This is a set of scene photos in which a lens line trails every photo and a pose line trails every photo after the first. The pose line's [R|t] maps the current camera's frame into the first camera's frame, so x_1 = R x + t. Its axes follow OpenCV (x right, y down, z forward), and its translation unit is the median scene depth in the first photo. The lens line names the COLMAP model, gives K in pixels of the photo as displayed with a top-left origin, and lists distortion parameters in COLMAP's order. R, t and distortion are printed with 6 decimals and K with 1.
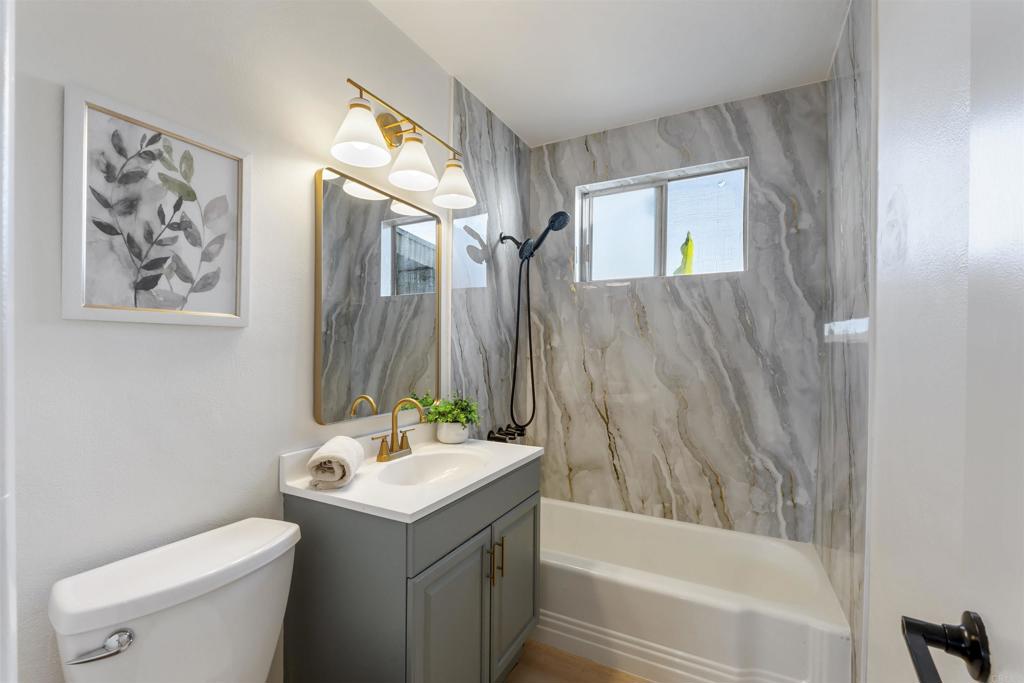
lens RADIAL K [[437.7, 0, 512.8], [0, 437.7, 345.9], [0, 0, 1]] dist [-0.002472, 0.000154]
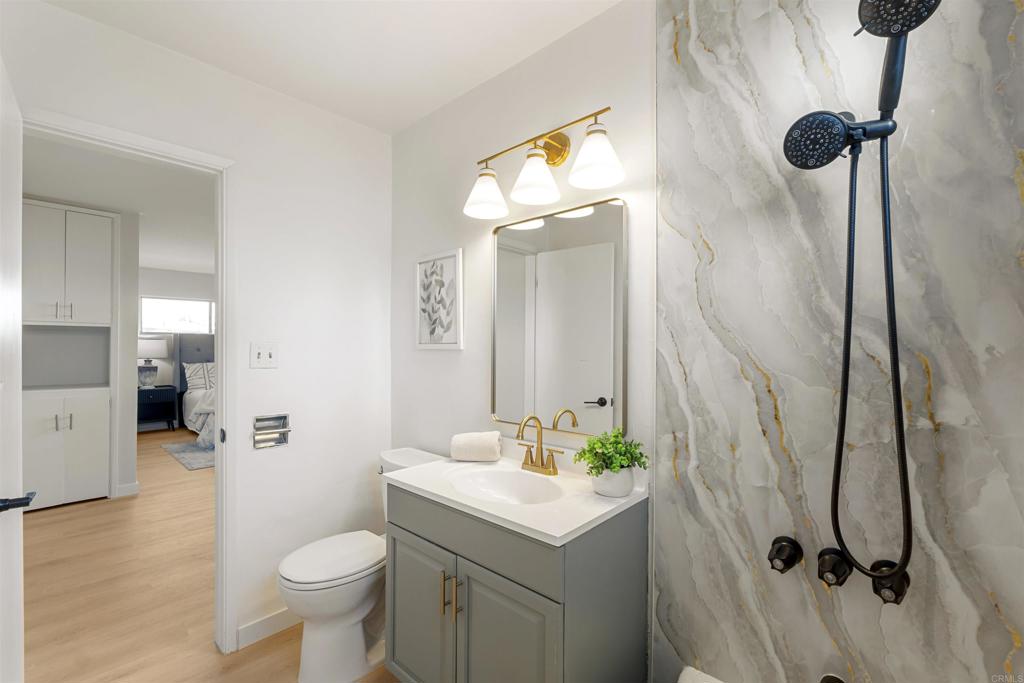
lens RADIAL K [[437.7, 0, 512.8], [0, 437.7, 345.9], [0, 0, 1]] dist [-0.002472, 0.000154]
pose [[-0.245937, -0.018326, -0.969113, 1.106452], [-0.003490, 0.999832, -0.018021, -0.029010], [0.969280, -0.001049, -0.245959, 1.782286]]
